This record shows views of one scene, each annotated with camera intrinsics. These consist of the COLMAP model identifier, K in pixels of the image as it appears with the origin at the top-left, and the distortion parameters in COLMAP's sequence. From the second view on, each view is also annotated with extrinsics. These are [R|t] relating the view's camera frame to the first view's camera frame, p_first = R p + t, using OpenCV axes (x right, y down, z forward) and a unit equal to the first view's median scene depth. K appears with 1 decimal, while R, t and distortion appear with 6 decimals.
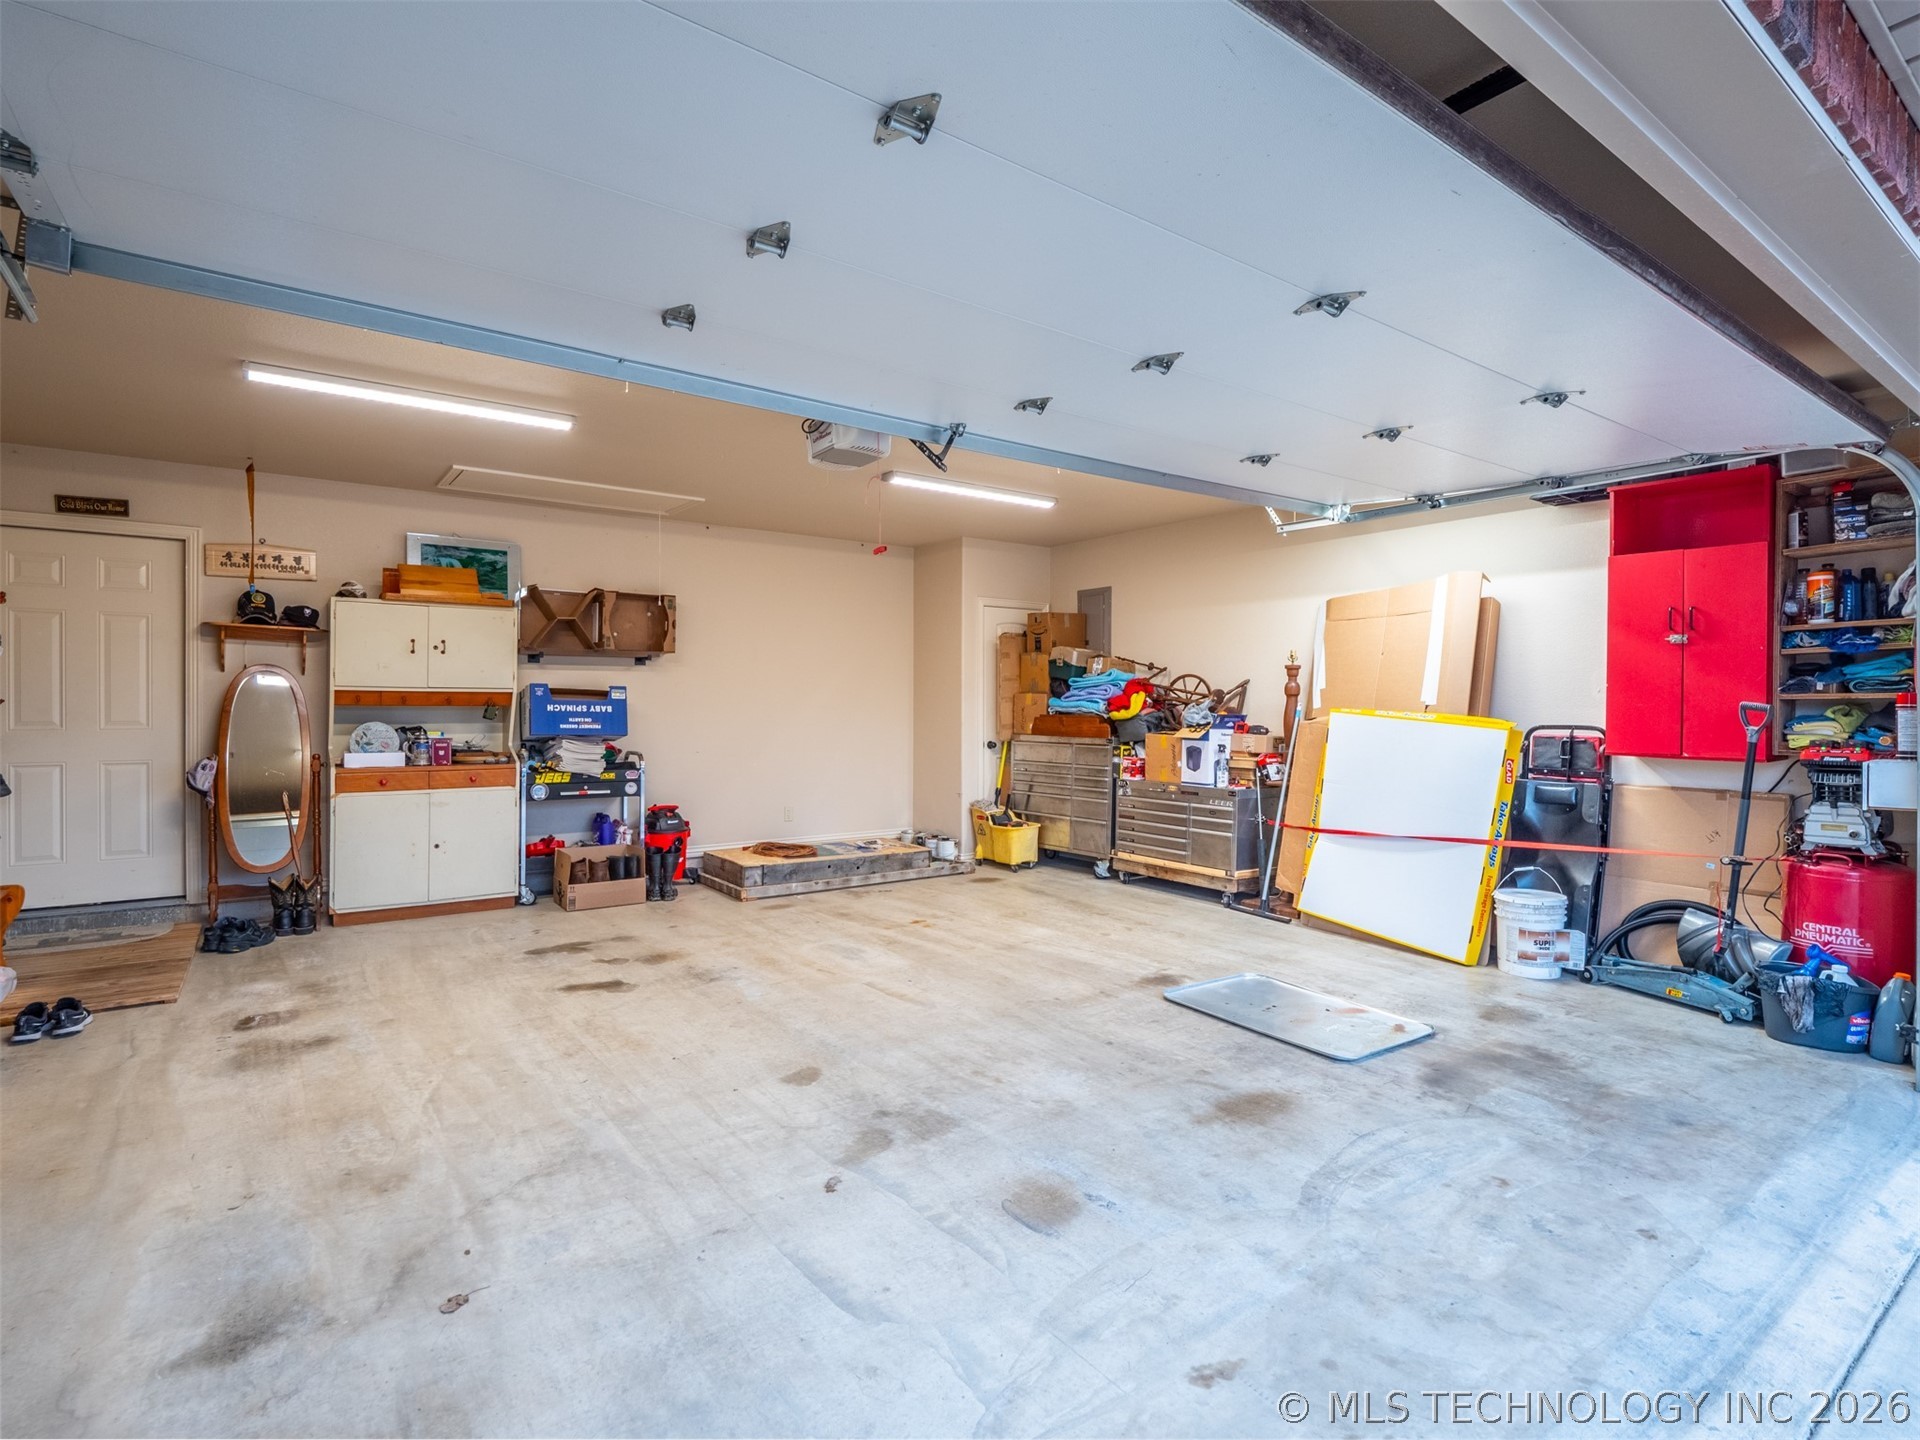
lens RADIAL K [[950.6, 0, 955.8], [0, 950.6, 712.9], [0, 0, 1]] dist [-0.008574, -0.001628]
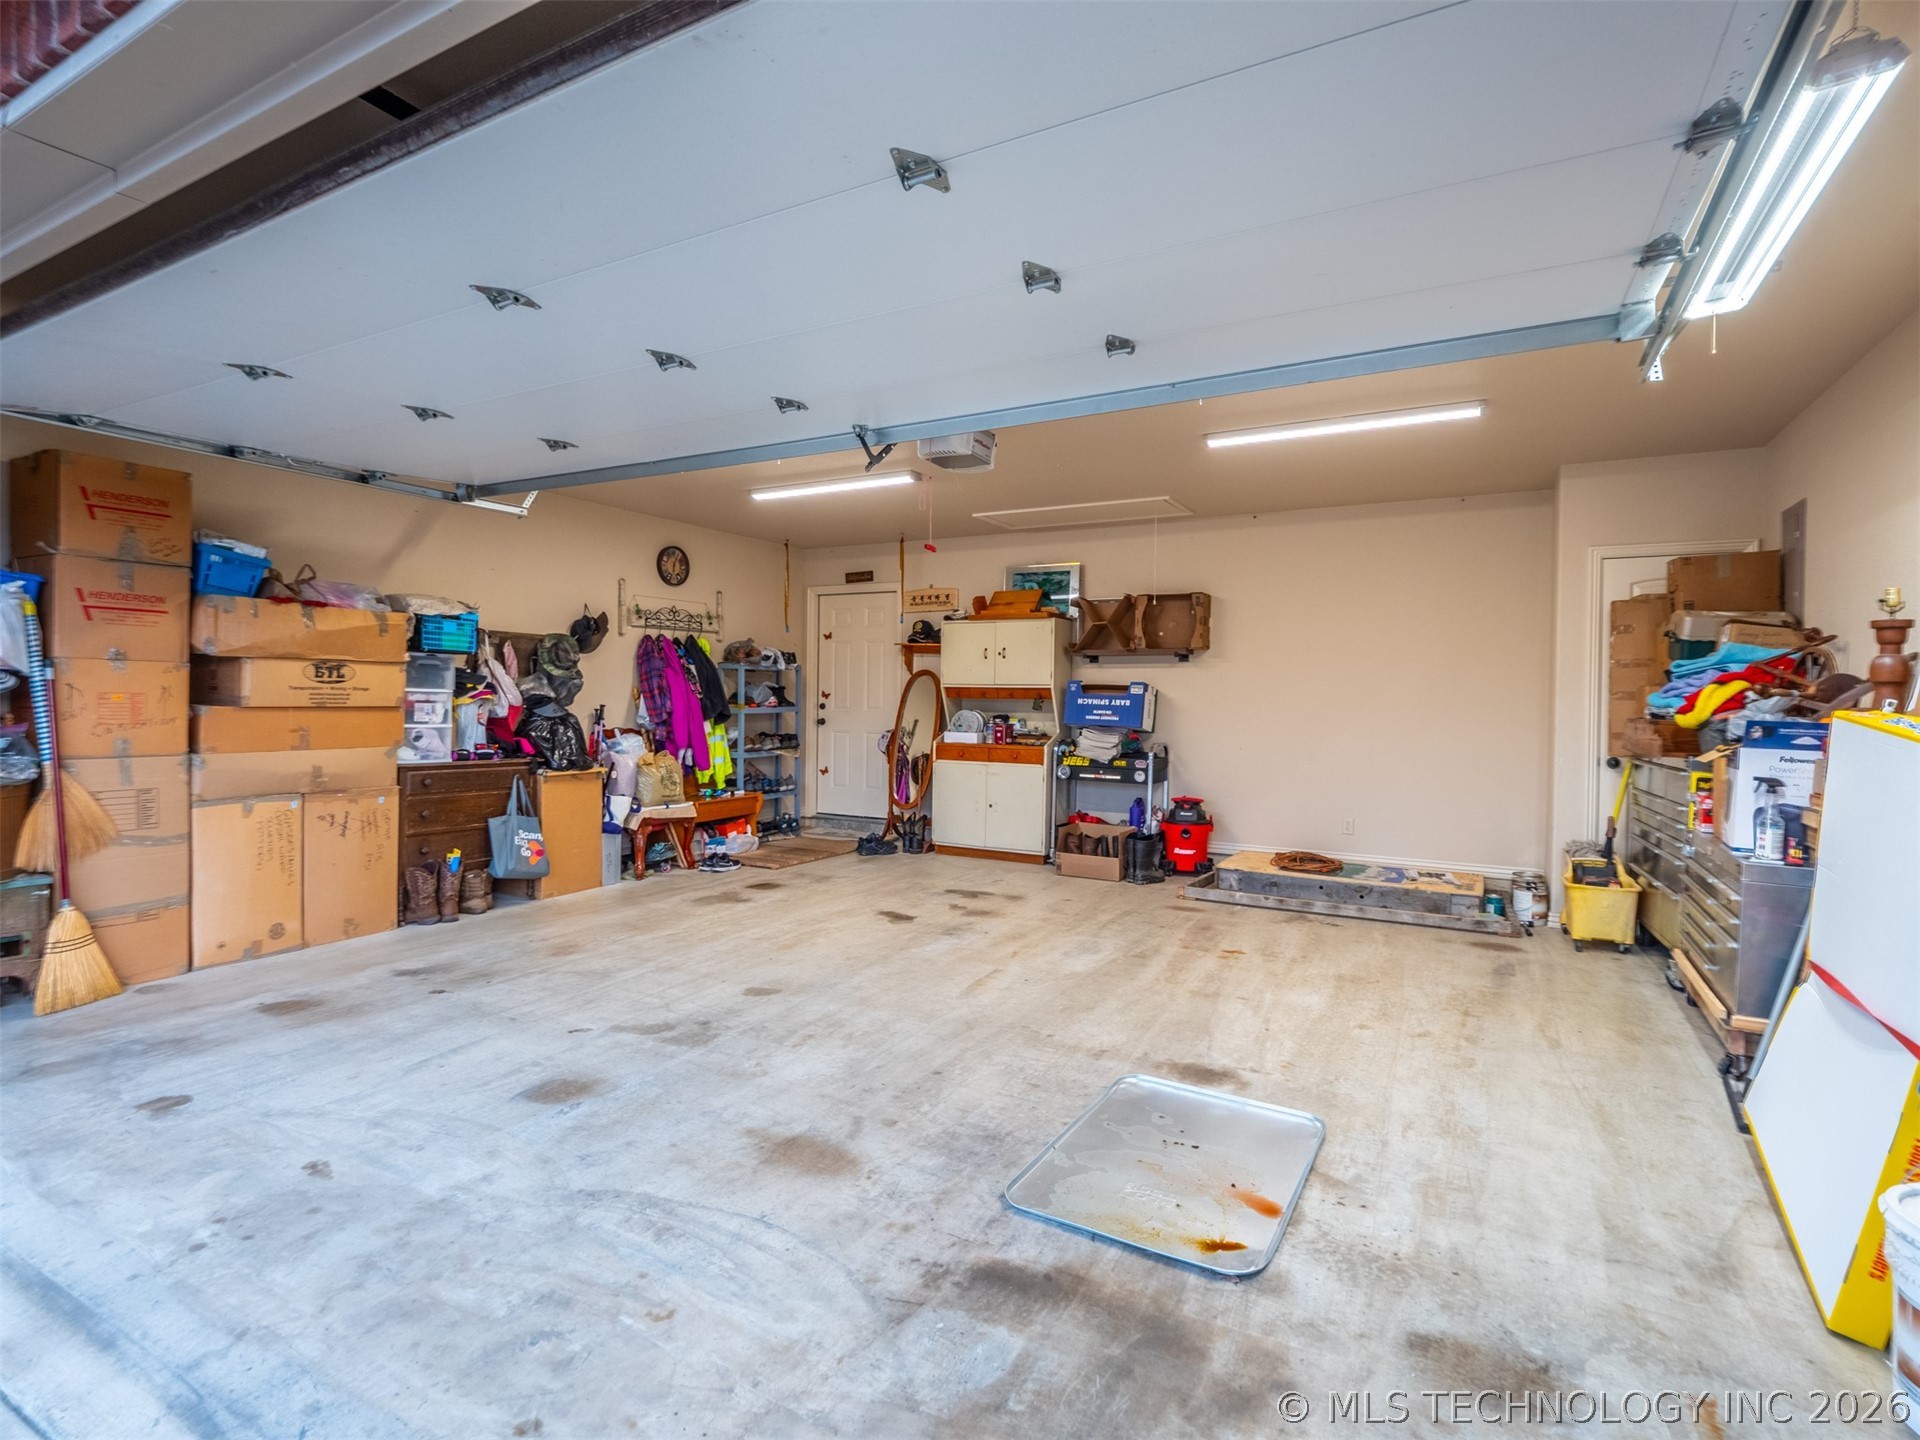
lens RADIAL K [[955.3, 0, 970.1], [0, 955.3, 713.8], [0, 0, 1]] dist [-0.011018, 0.000006]
pose [[0.432474, 0.016995, -0.901486, 1.004230], [-0.018408, 0.999780, 0.010017, 0.001350], [0.901458, 0.012262, 0.432692, 0.654185]]
